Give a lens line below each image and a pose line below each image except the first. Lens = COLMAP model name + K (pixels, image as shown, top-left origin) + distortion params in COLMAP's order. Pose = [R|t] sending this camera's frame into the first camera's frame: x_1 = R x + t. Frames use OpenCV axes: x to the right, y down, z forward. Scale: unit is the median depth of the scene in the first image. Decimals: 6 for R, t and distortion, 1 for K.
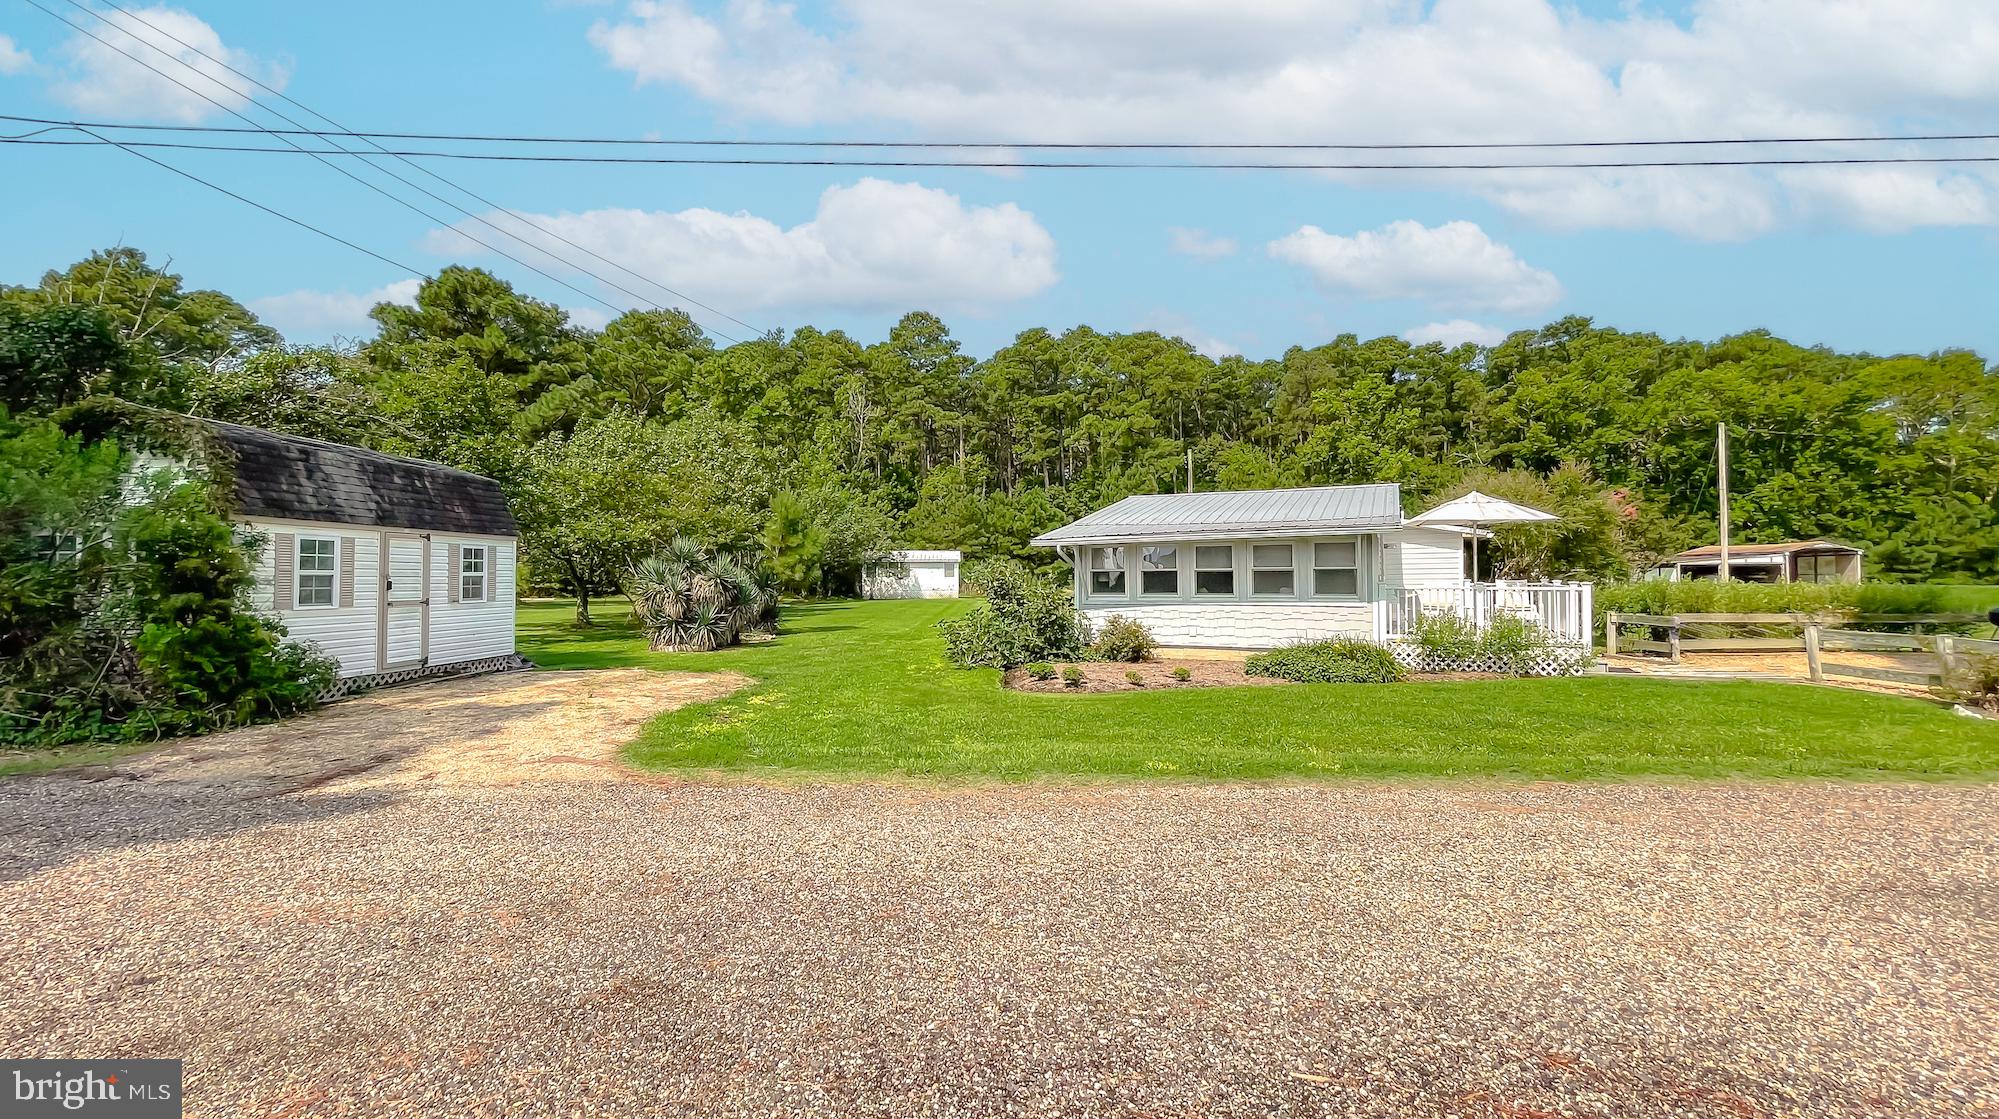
lens RADIAL K [[825.7, 0, 993.6], [0, 825.7, 555.3], [0, 0, 1]] dist [-0.012061, 0.006489]
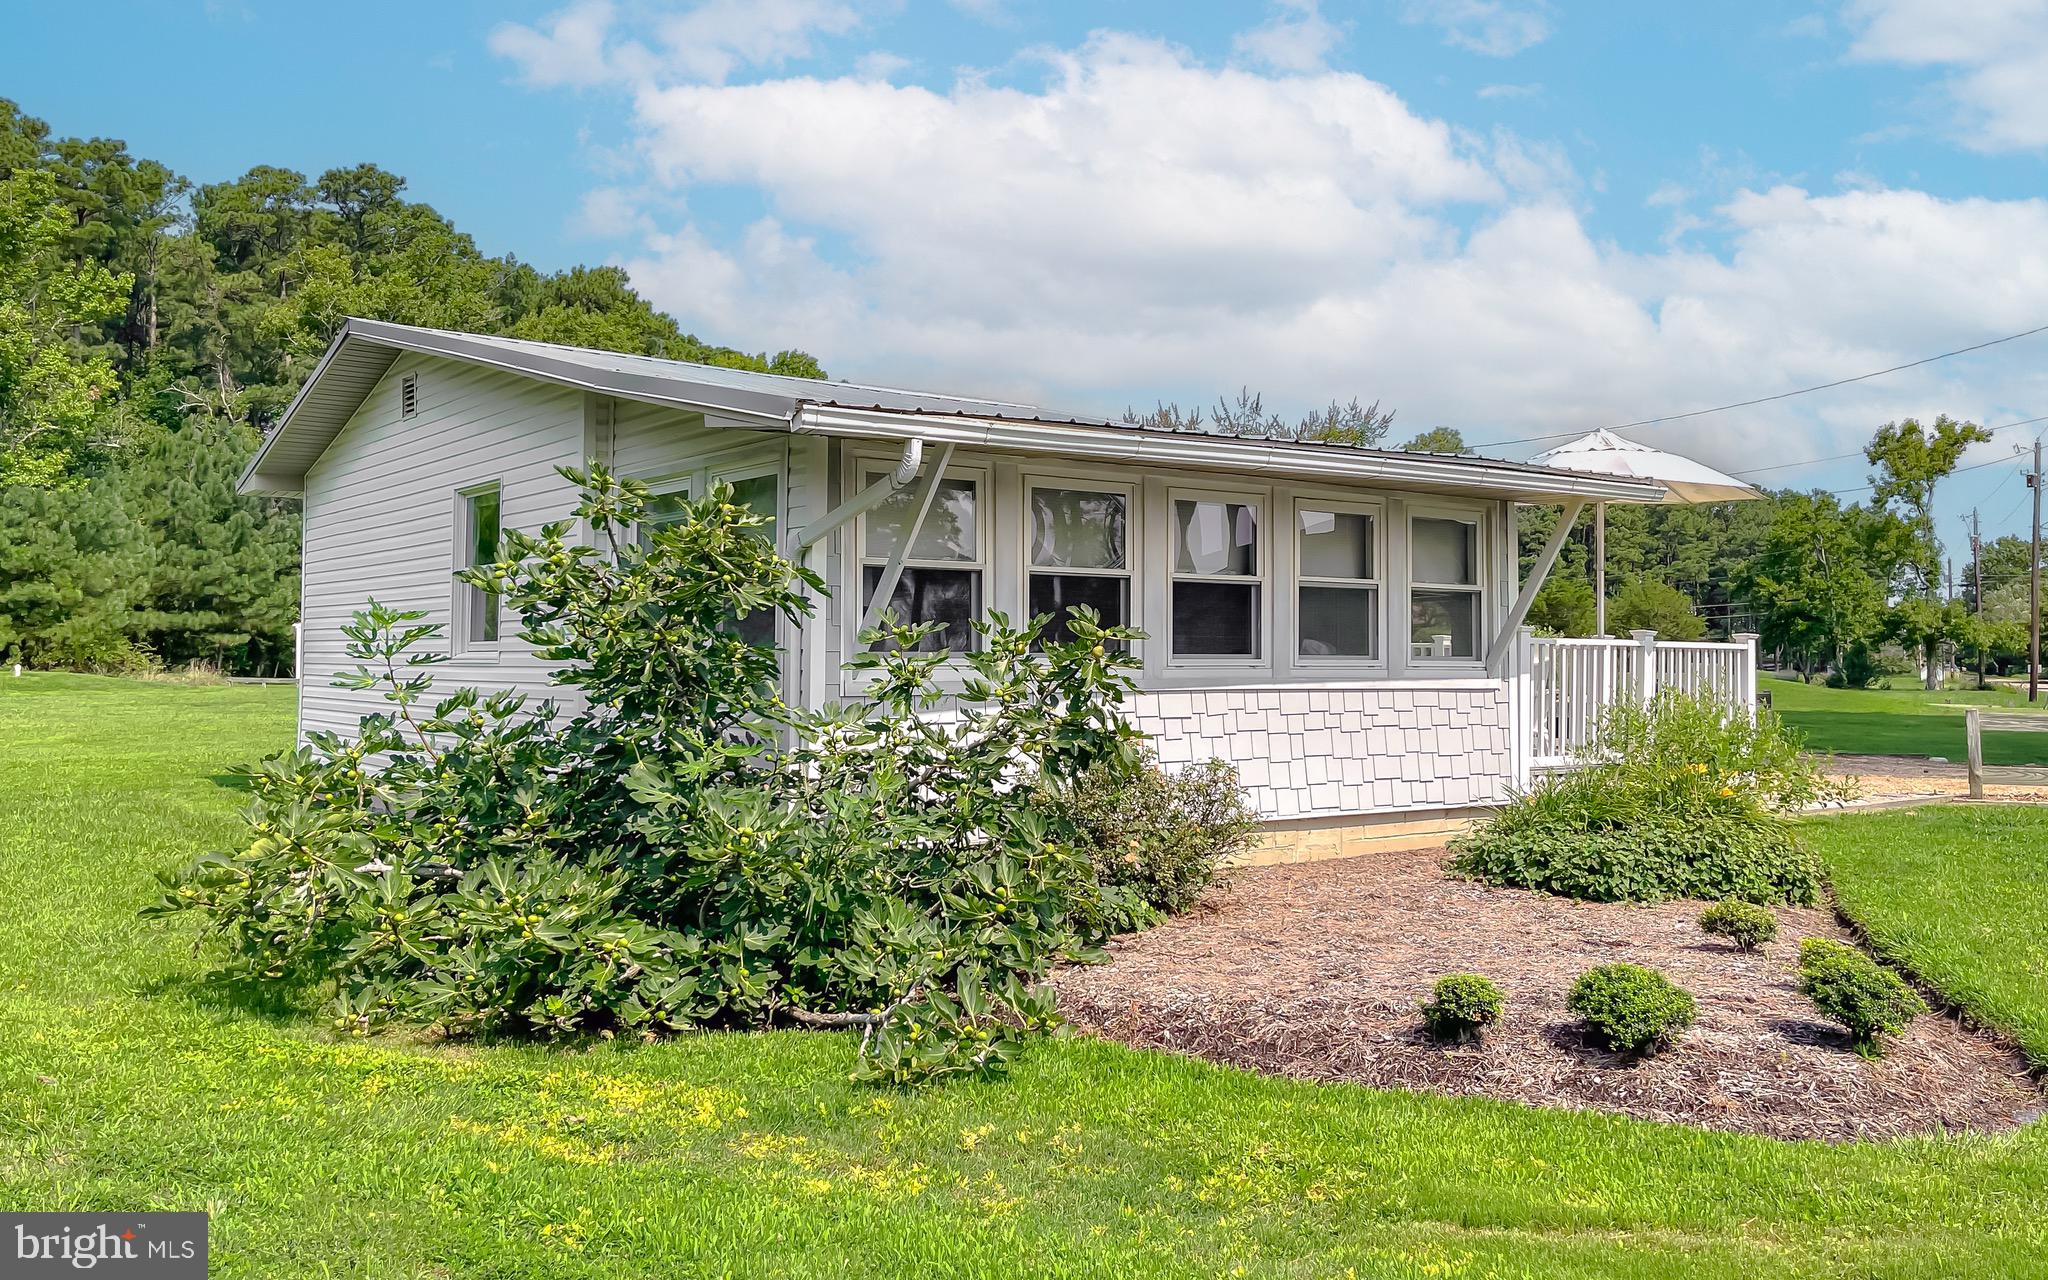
lens RADIAL K [[1640.6, 0, 1024.0], [0, 1640.6, 640.0], [0, 0, 1]] dist [-0.002472, -0.001481]
pose [[0.441461, 0.020004, 0.897058, -0.088931], [-0.033822, 0.999412, -0.005642, 0.012757], [-0.896643, -0.027849, 0.441878, 0.216379]]
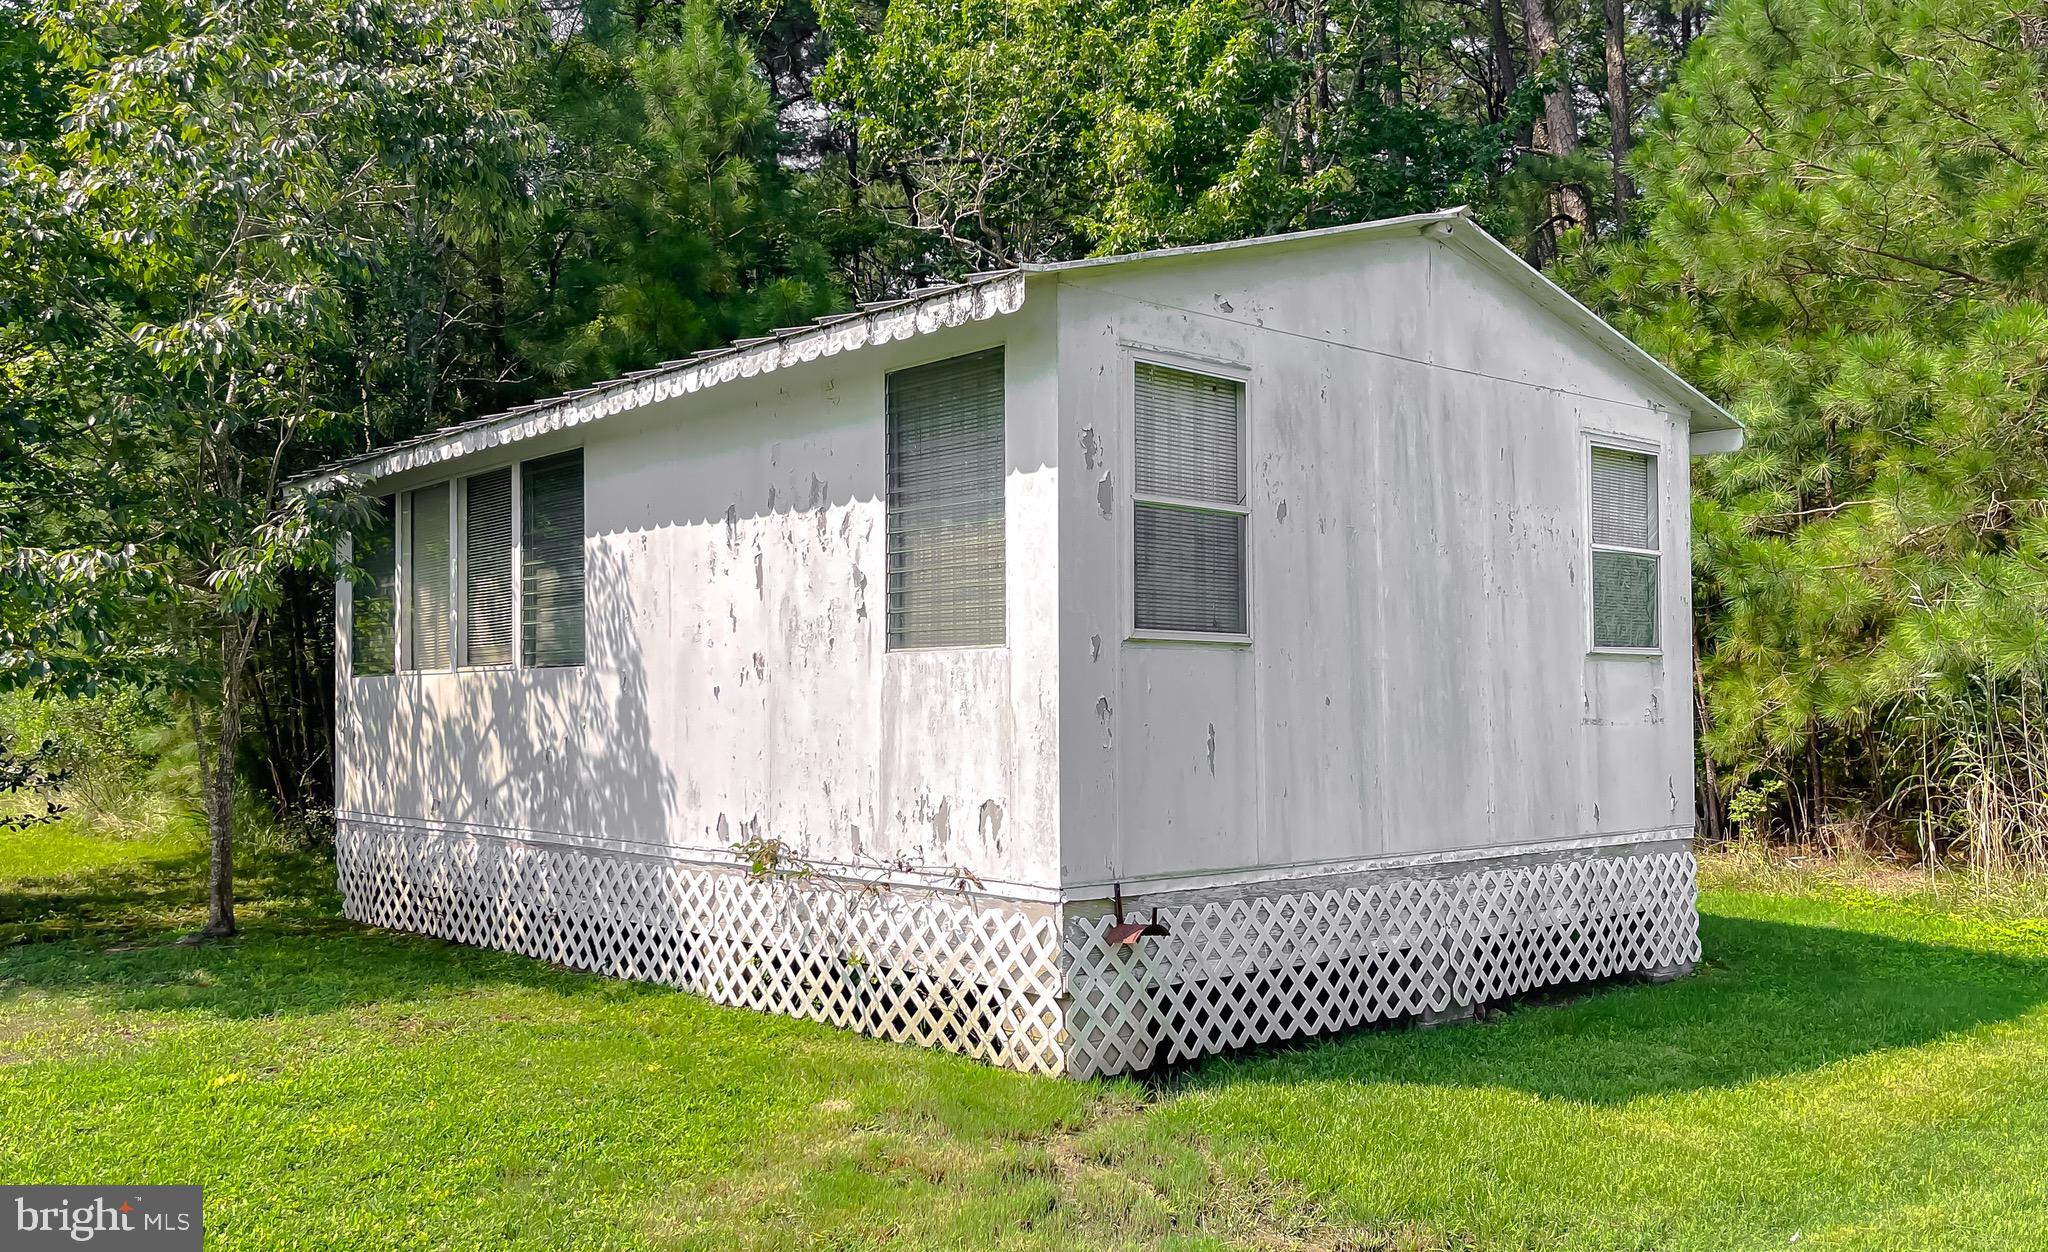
lens RADIAL K [[1767.5, 0, 1024.0], [0, 1767.5, 626.0], [0, 0, 1]] dist [-0.000689, -0.001128]
pose [[0.621649, -0.035584, -0.782487, 0.043391], [0.025123, 0.999359, -0.025487, 0.030949], [0.782893, -0.003815, 0.622145, 1.035223]]
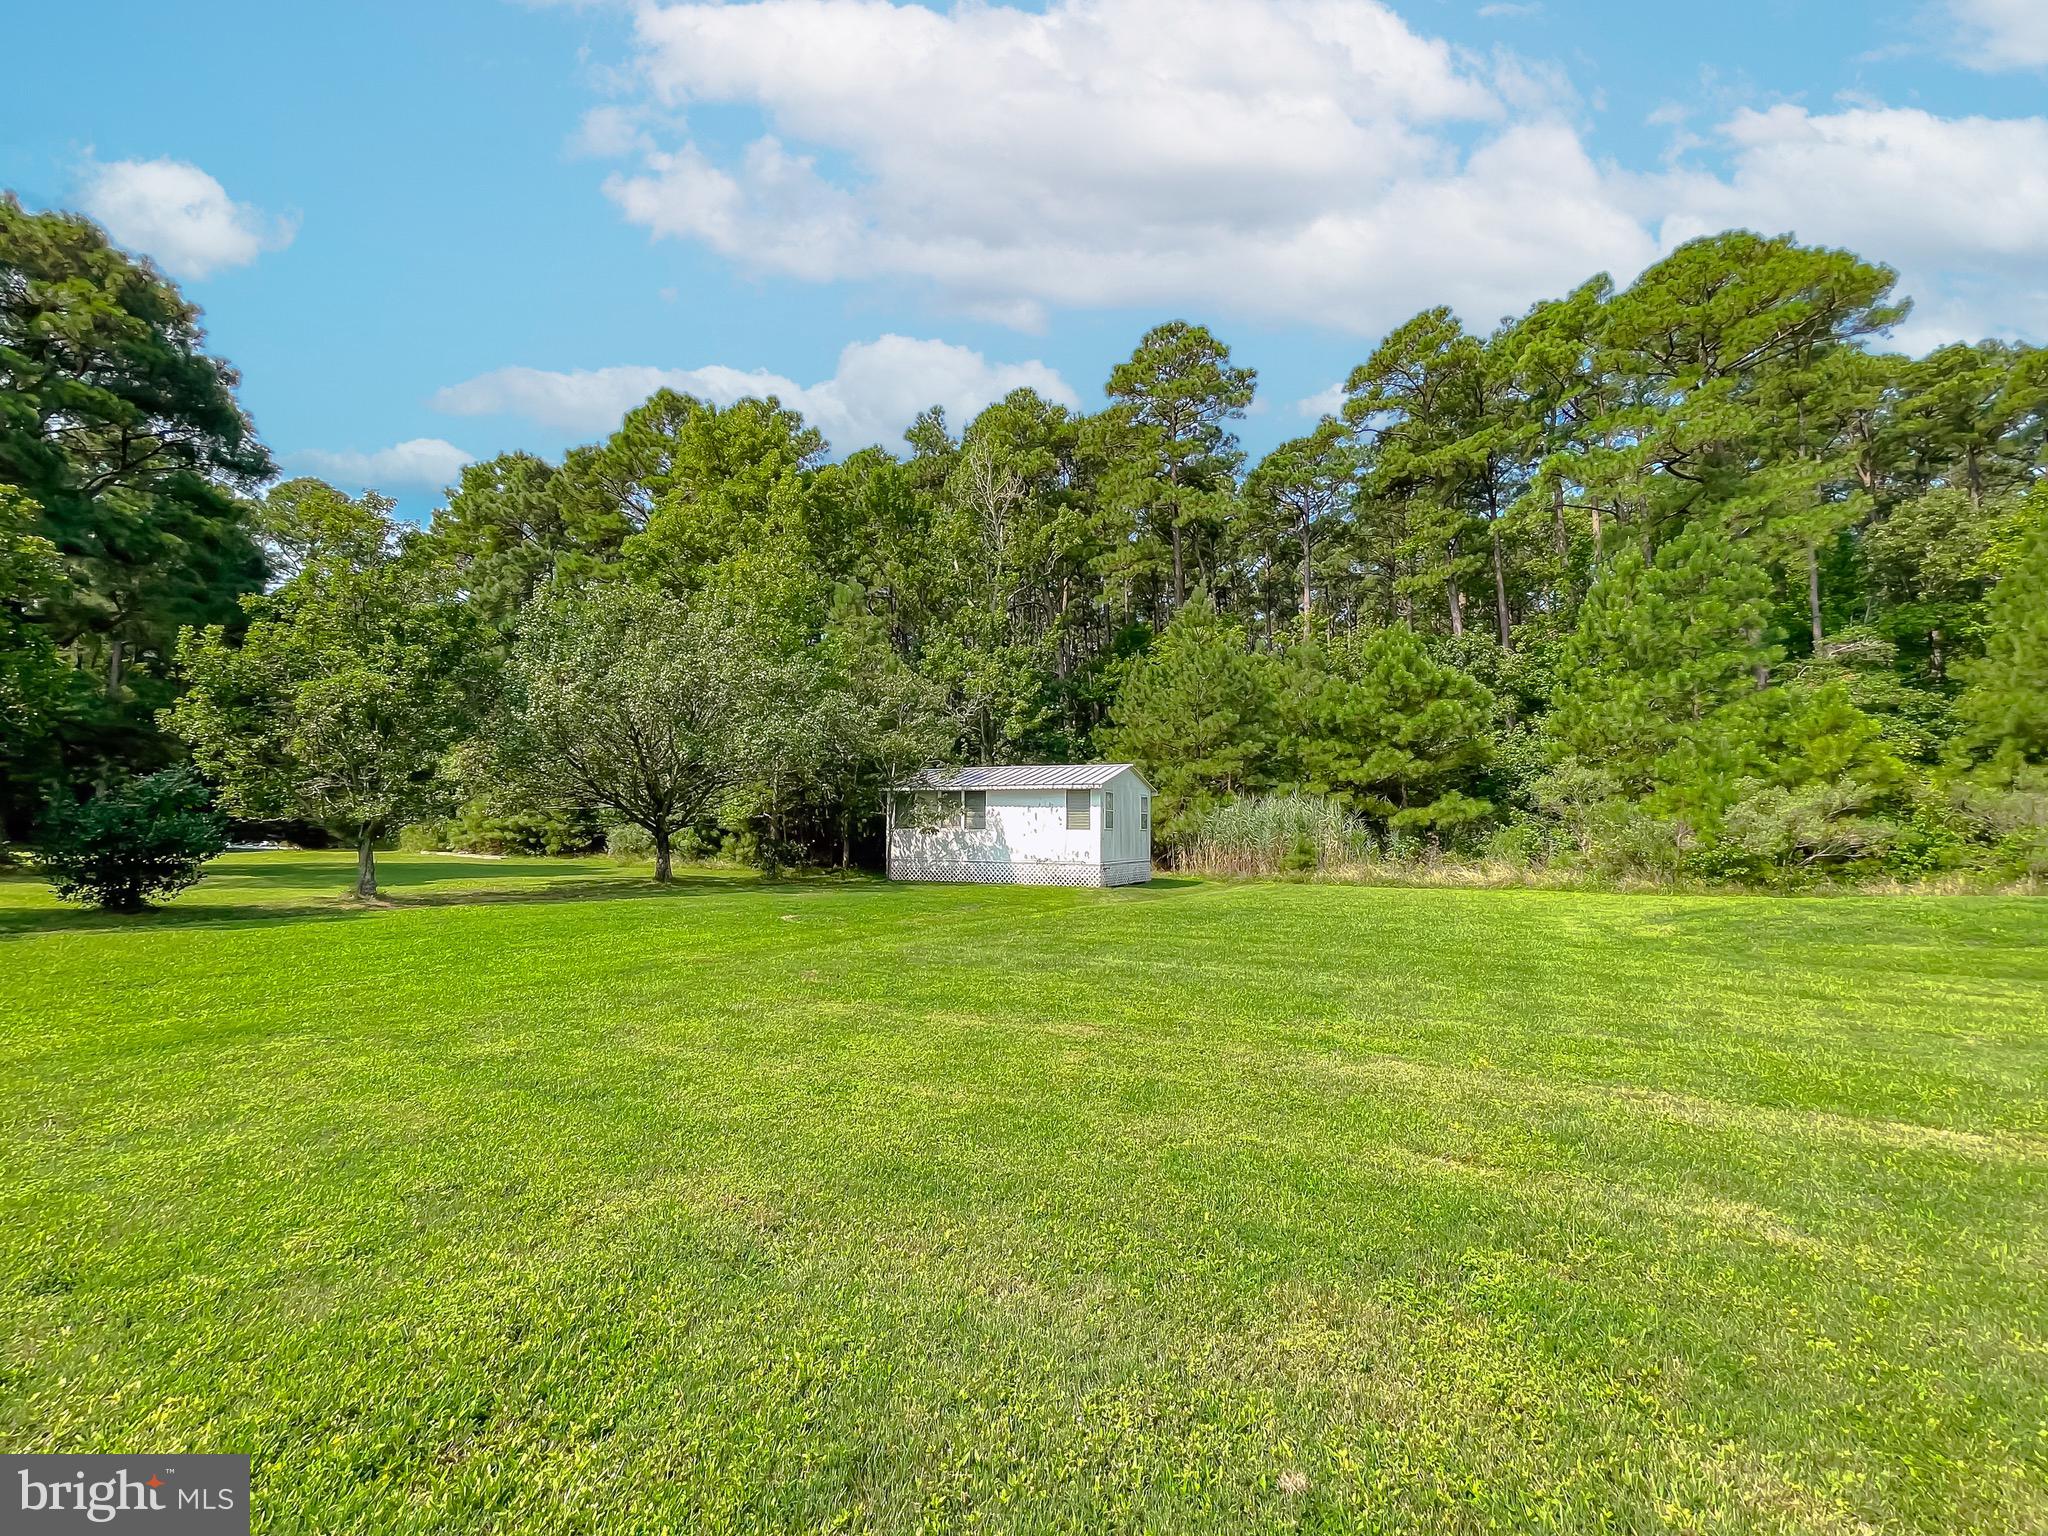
lens RADIAL K [[865.6, 0, 1019.2], [0, 865.6, 771.8], [0, 0, 1]] dist [-0.000647, -0.000108]
pose [[0.877169, -0.018856, -0.479811, 0.125815], [-0.001202, 0.999139, -0.041464, 0.017739], [0.480180, 0.036948, 0.876392, 0.708670]]
